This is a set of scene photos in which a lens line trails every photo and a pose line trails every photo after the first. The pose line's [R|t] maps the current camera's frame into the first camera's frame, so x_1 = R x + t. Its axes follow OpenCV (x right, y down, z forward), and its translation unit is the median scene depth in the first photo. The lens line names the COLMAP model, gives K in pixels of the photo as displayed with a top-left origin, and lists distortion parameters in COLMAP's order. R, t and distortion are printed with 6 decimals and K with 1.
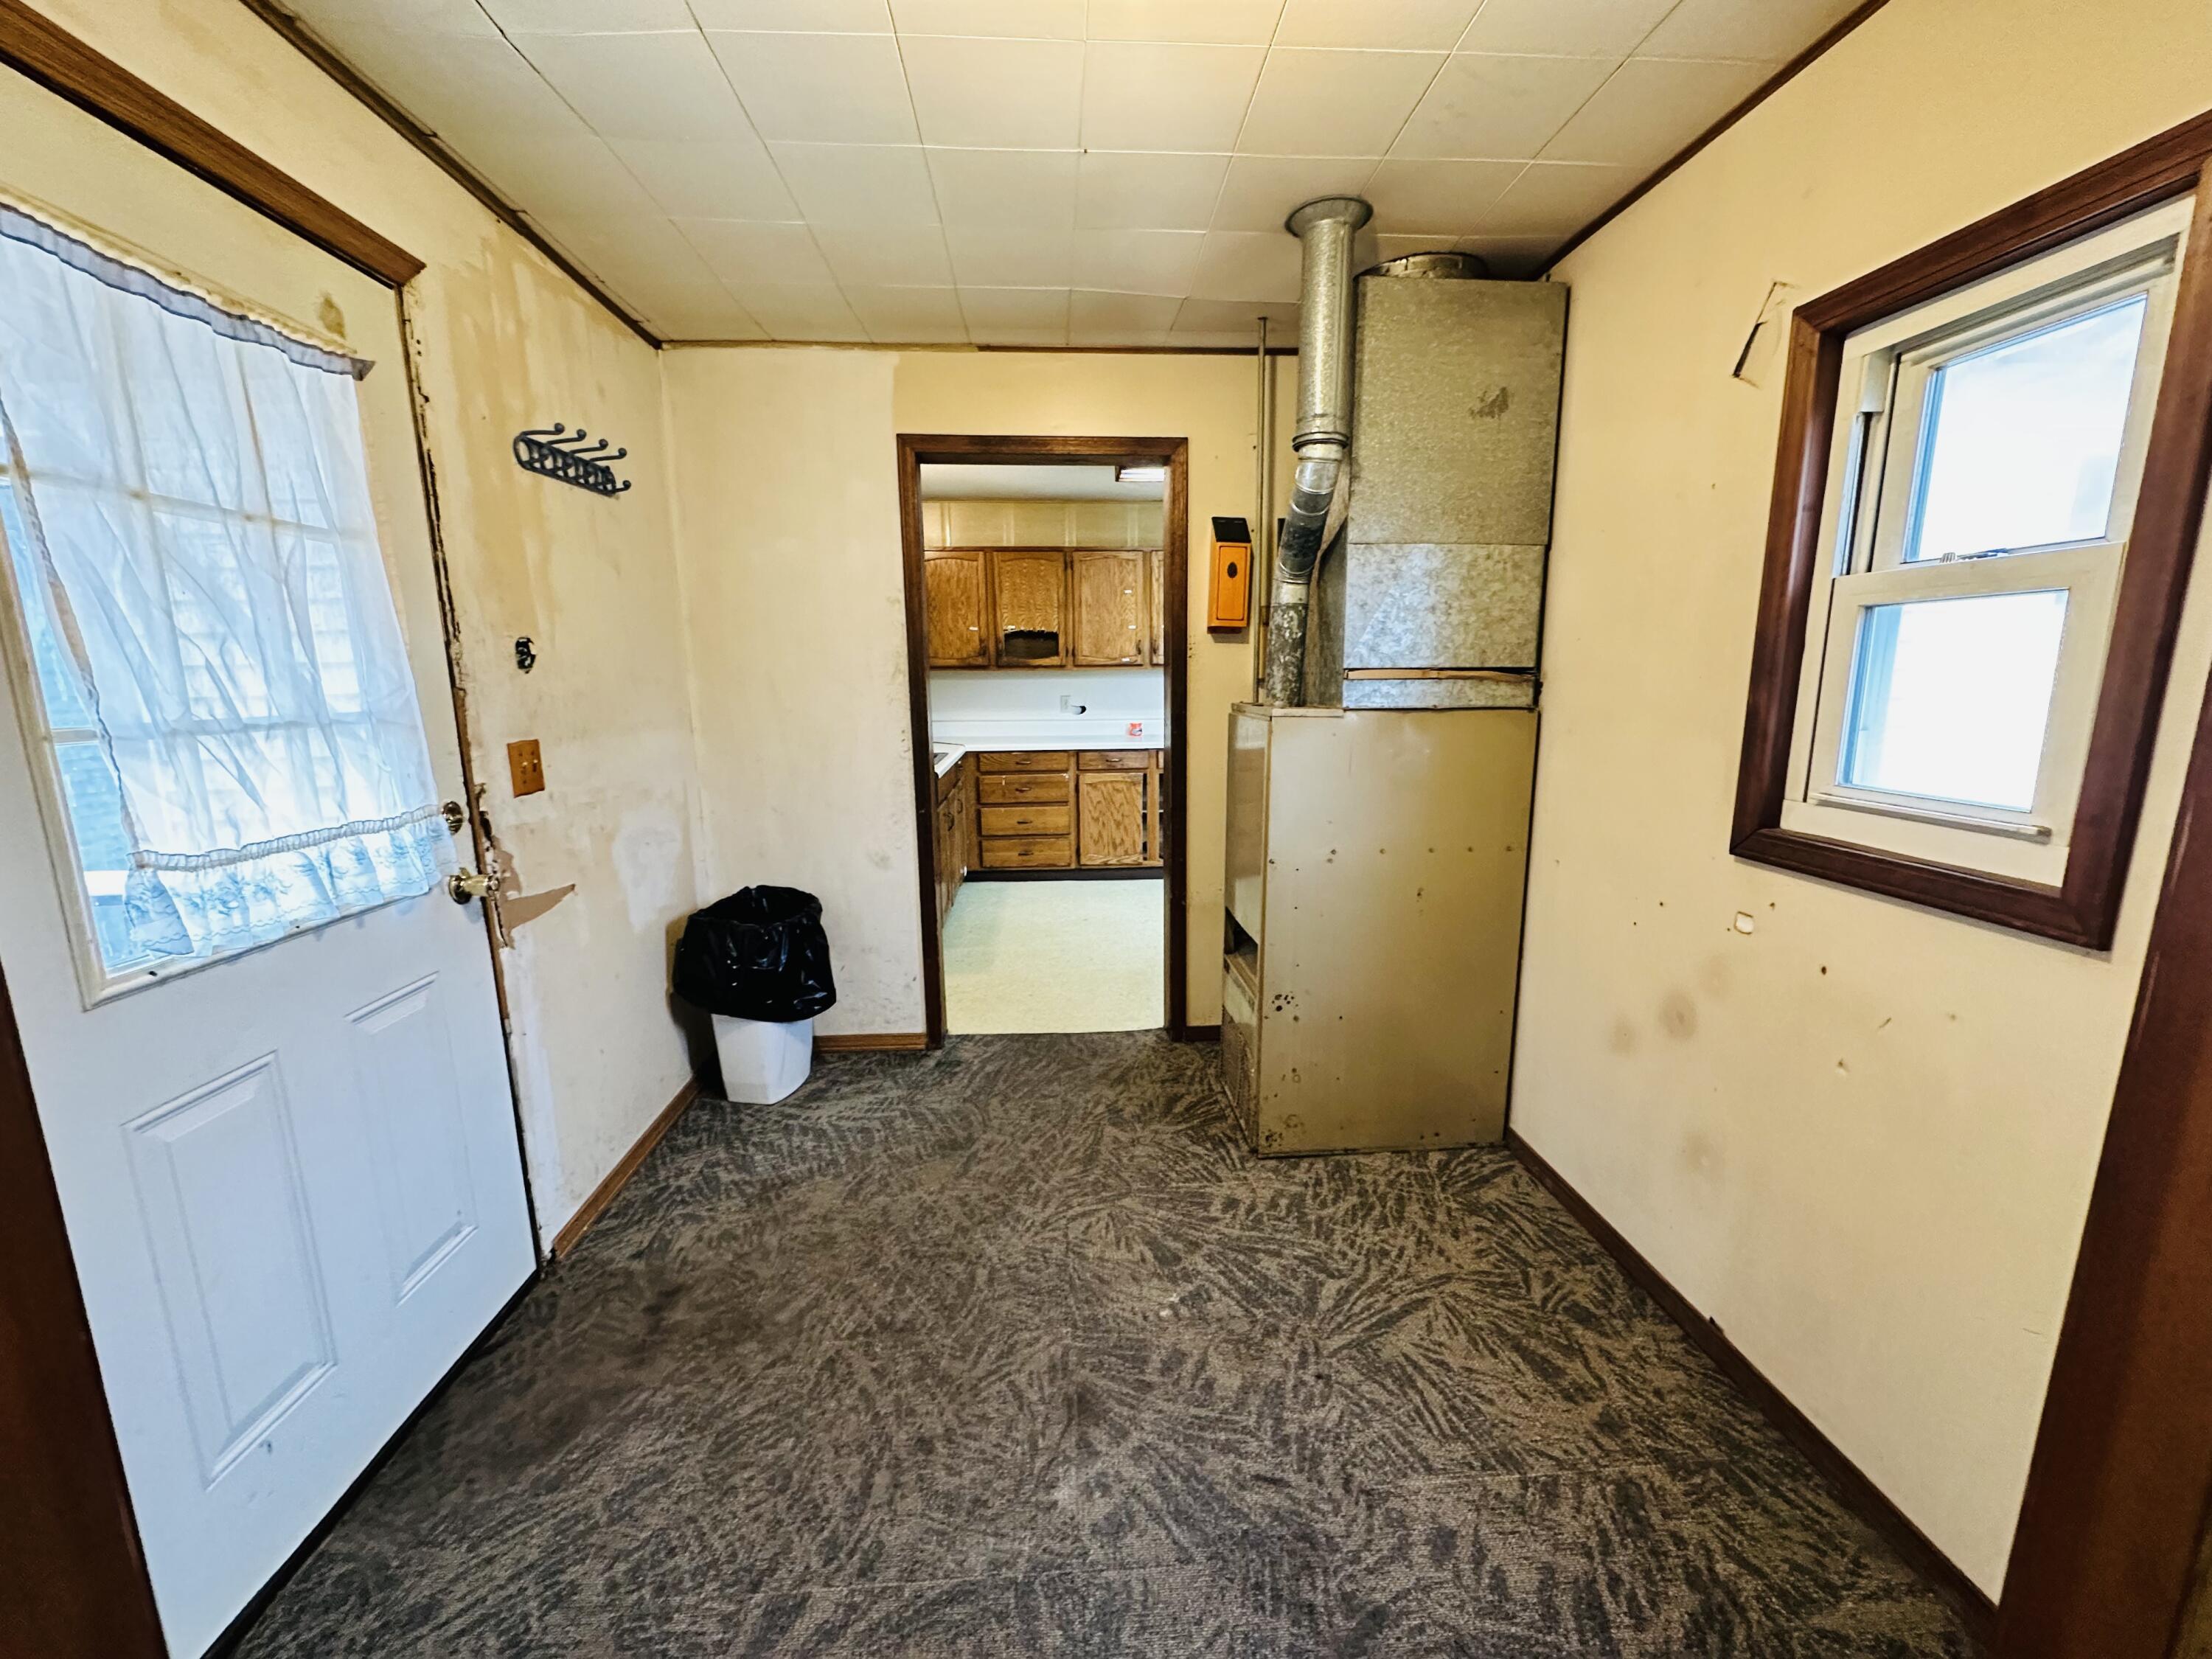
lens RADIAL K [[884.6, 0, 1108.6], [0, 884.6, 833.6], [0, 0, 1]] dist [-0.000839, 0.001041]
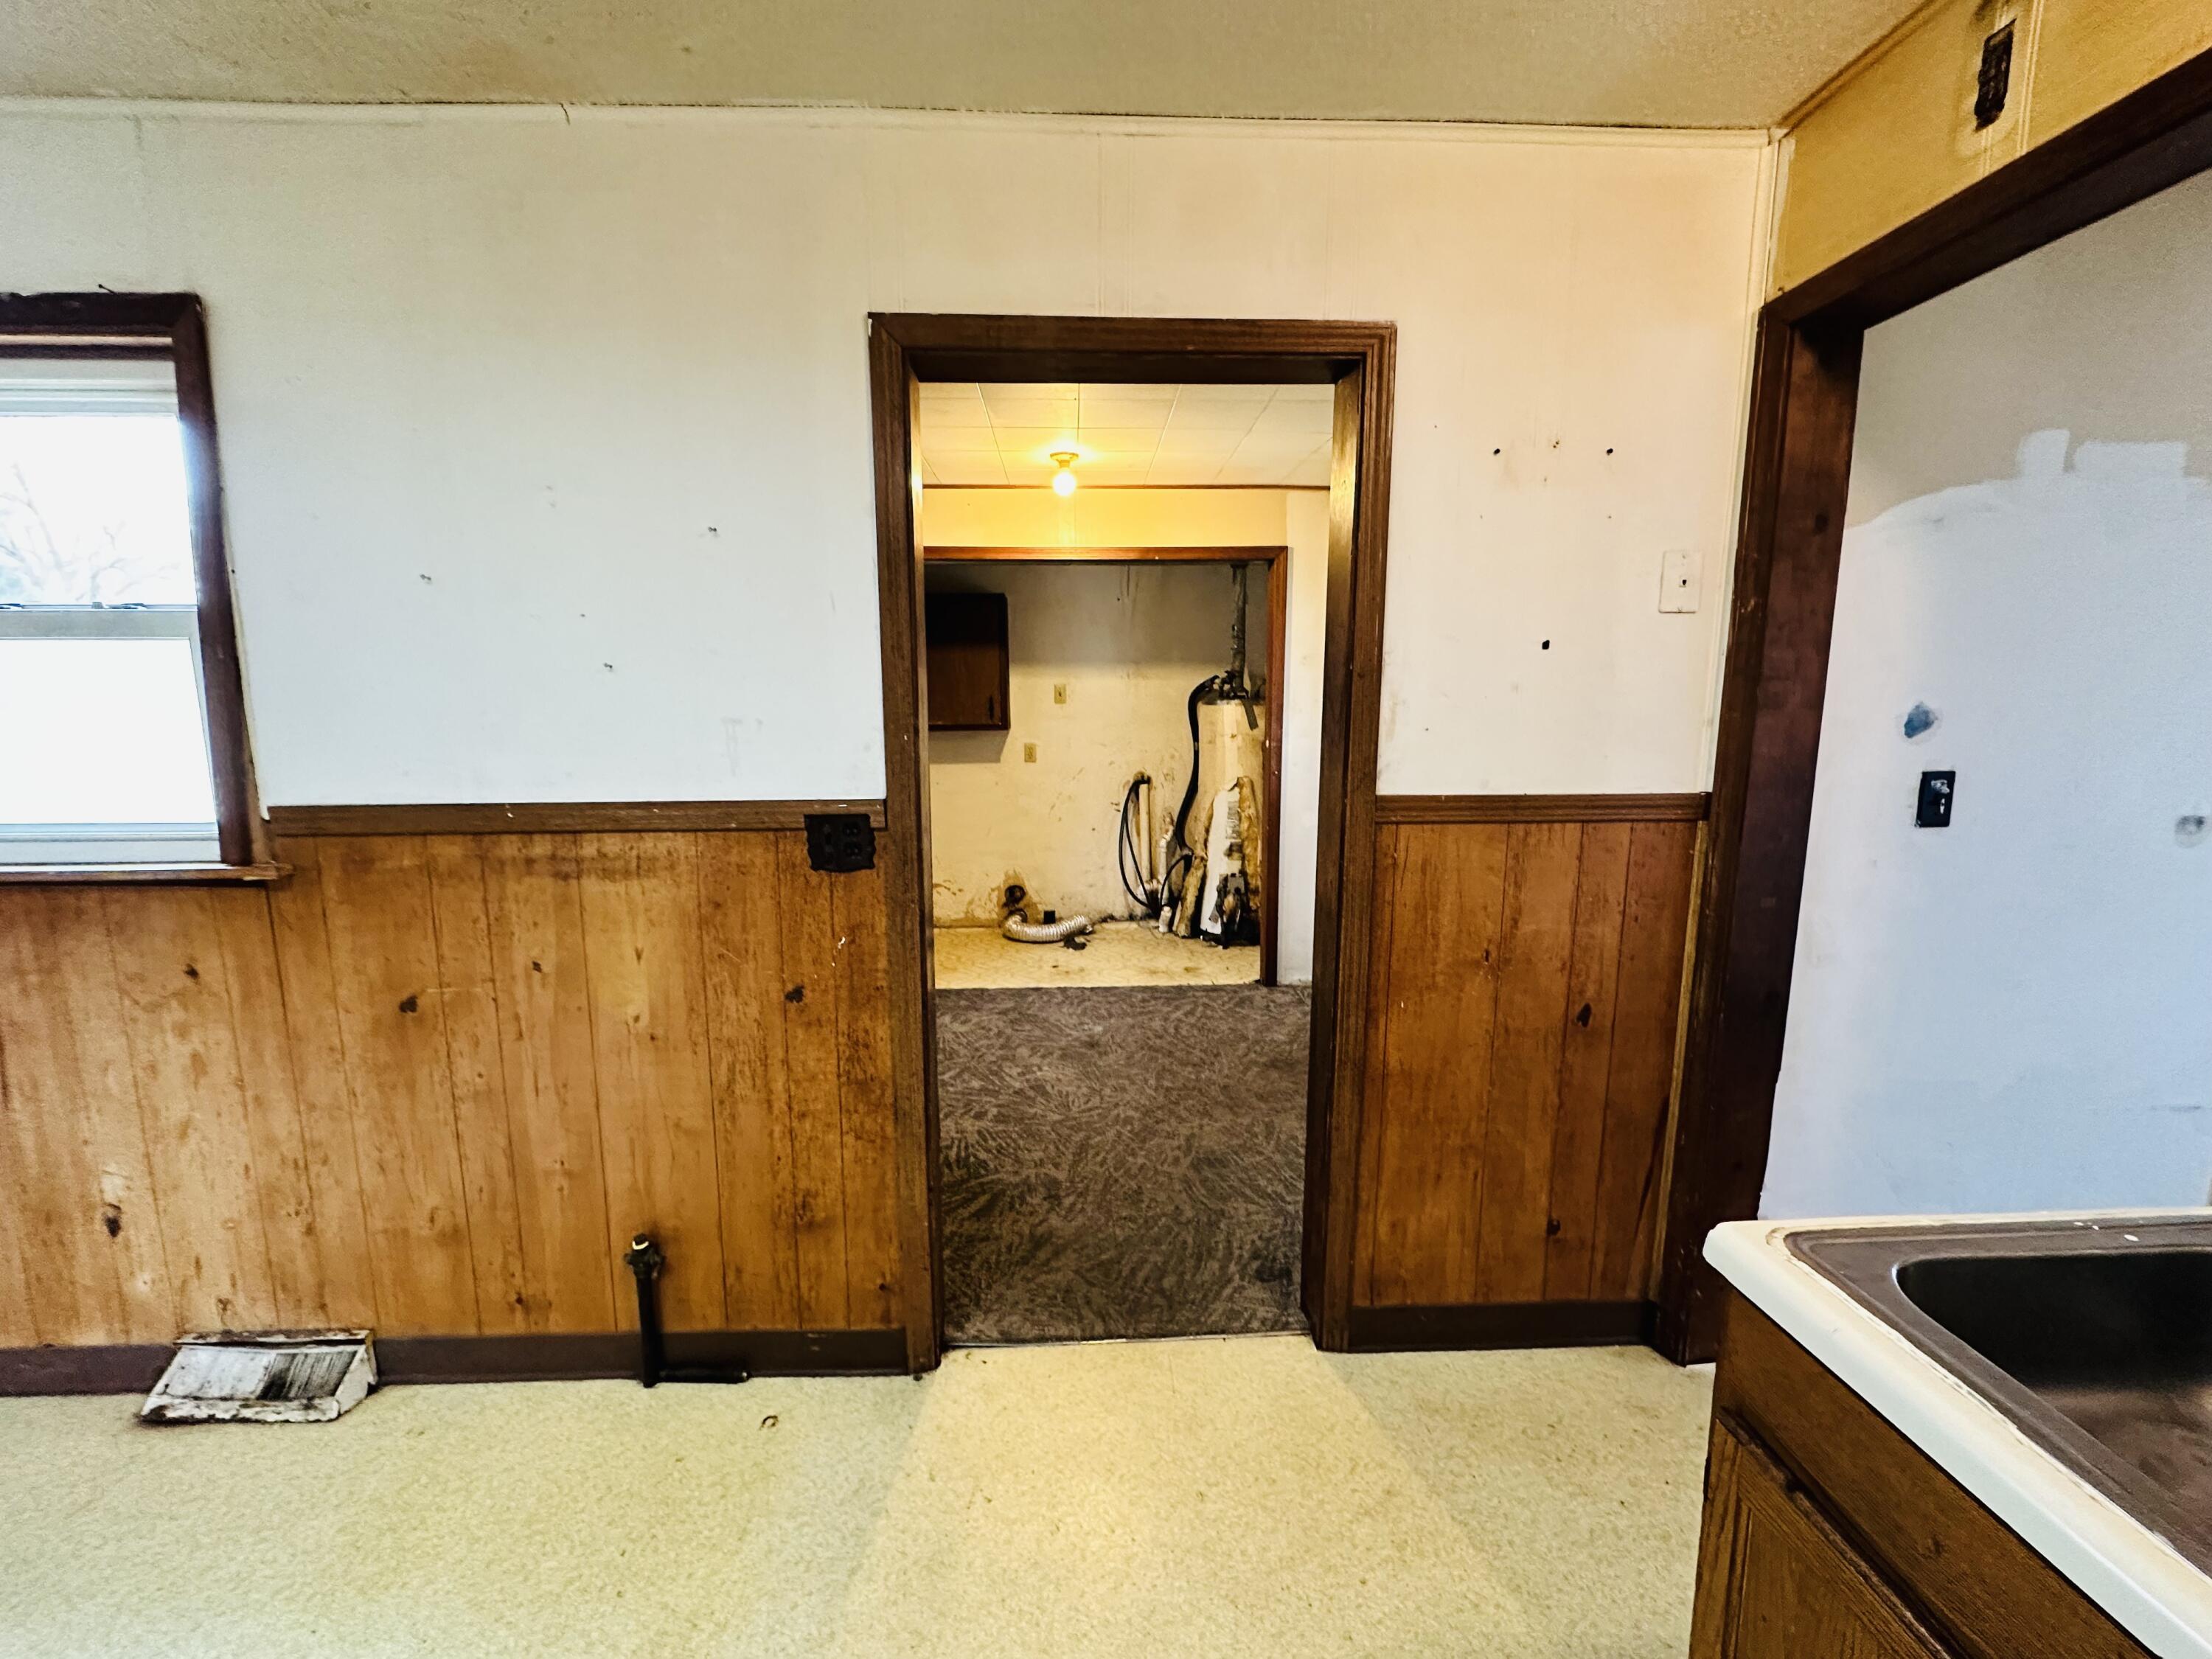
lens RADIAL K [[884.6, 0, 1107.0], [0, 884.6, 826.7], [0, 0, 1]] dist [-0.000839, 0.001041]
pose [[-0.999652, 0.009664, 0.024562, -0.098729], [0.017136, 0.945398, 0.325468, -0.458766], [-0.020075, 0.325776, -0.945234, 2.269301]]
